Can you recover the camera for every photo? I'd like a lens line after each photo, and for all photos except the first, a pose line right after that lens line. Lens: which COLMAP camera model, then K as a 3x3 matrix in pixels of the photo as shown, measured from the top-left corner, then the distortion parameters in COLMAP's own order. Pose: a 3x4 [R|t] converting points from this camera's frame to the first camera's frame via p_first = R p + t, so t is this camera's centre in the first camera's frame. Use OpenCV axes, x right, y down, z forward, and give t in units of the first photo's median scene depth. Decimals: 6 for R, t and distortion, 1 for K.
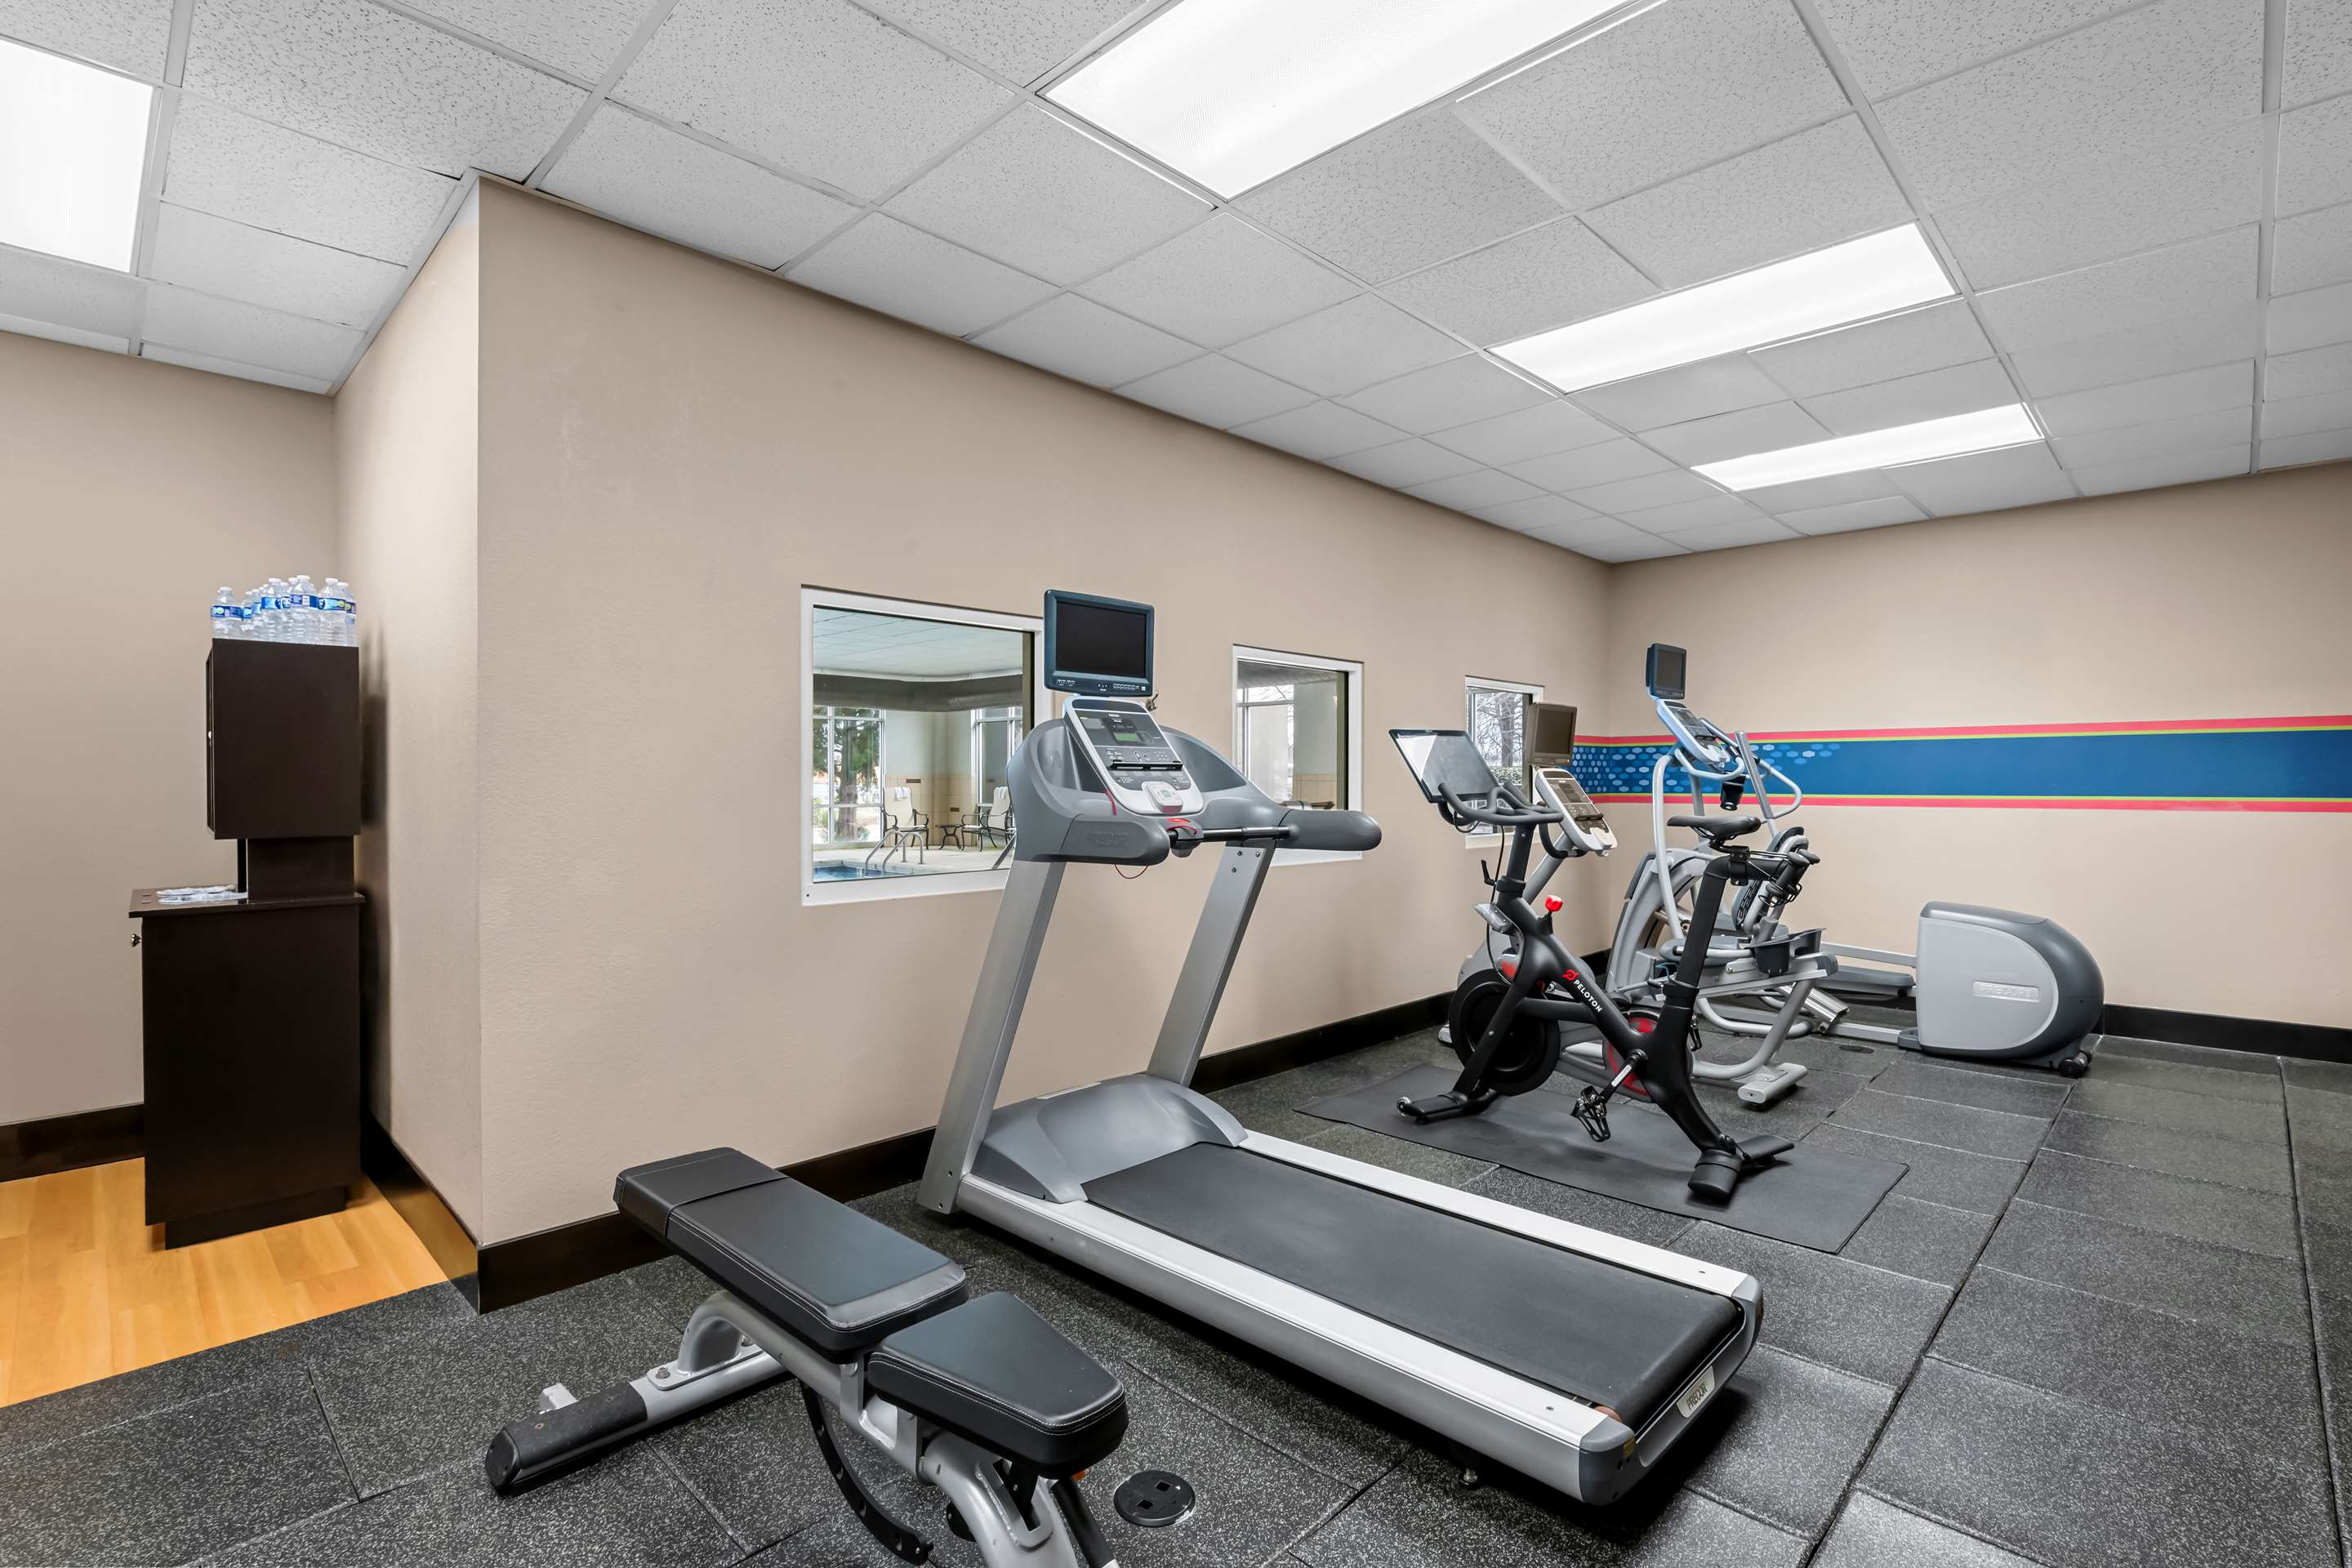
lens RADIAL K [[1089.3, 0, 1195.0], [0, 1089.3, 788.7], [0, 0, 1]] dist [0.002659, -0.000203]
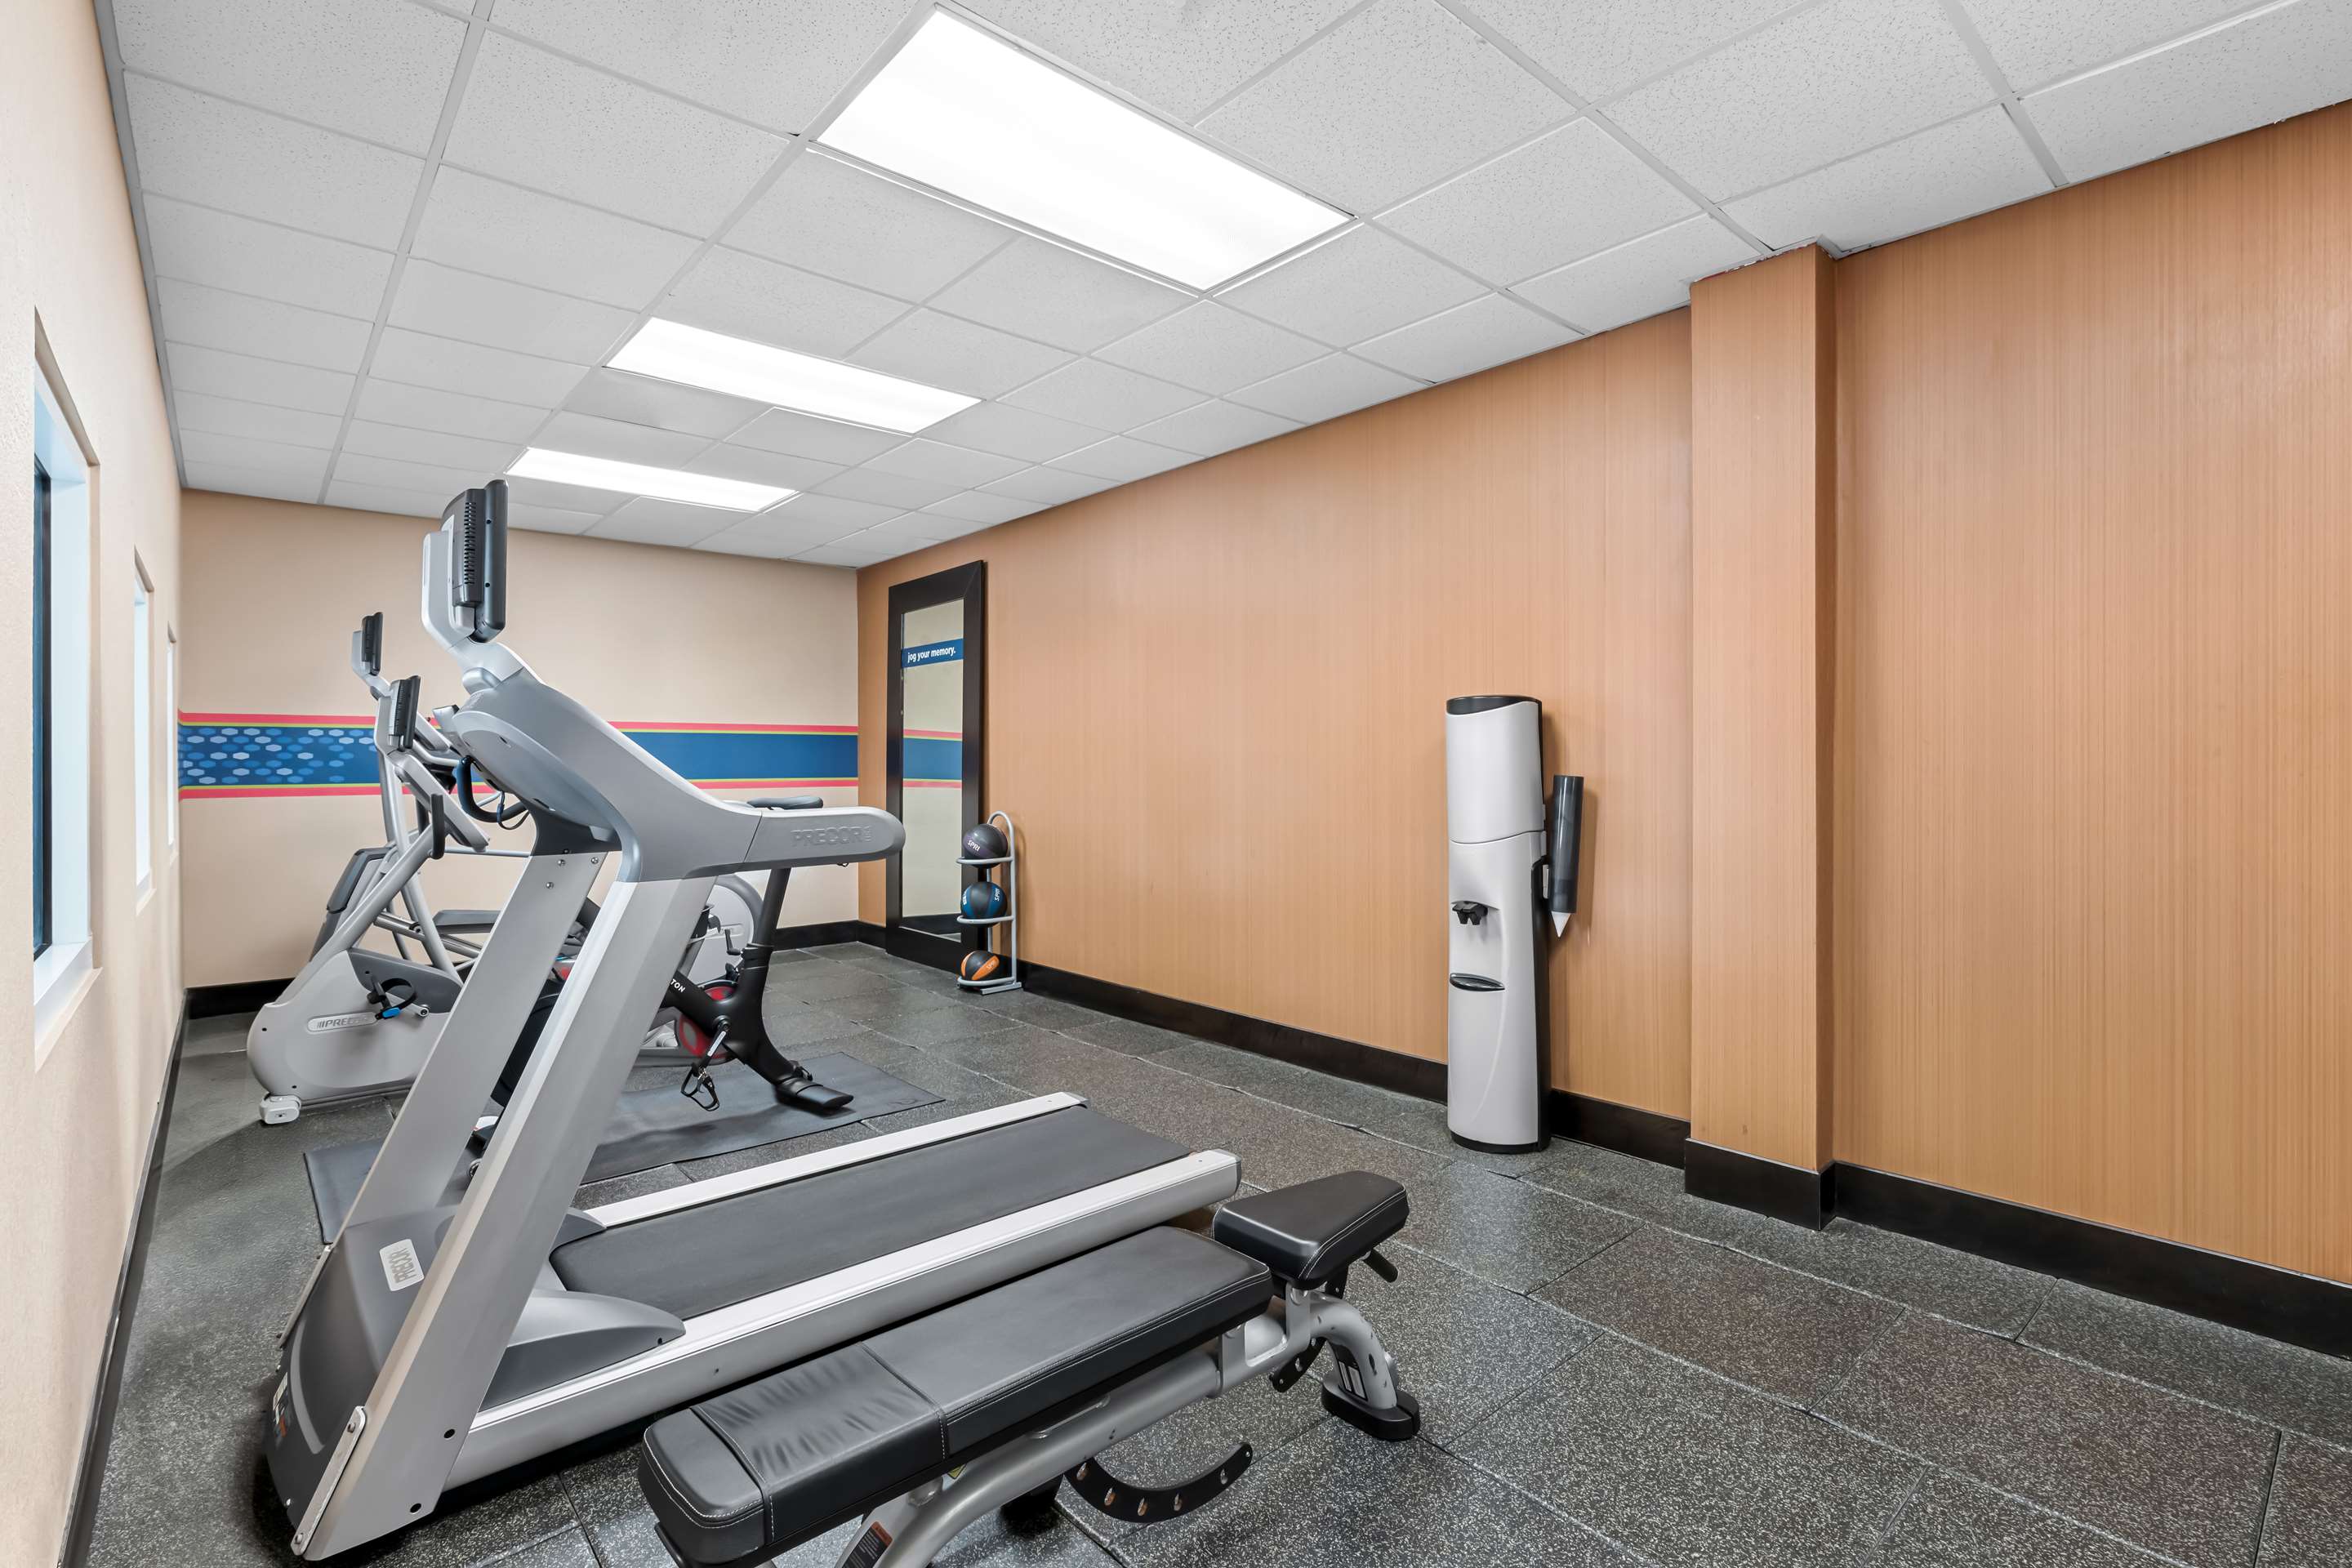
lens RADIAL K [[1089.3, 0, 1195.6], [0, 1089.3, 771.9], [0, 0, 1]] dist [0.002659, -0.000203]
pose [[0.080674, -0.005133, 0.996727, -0.369006], [0.011989, 0.999919, 0.004179, -0.000721], [-0.996668, 0.011613, 0.080729, 0.257129]]
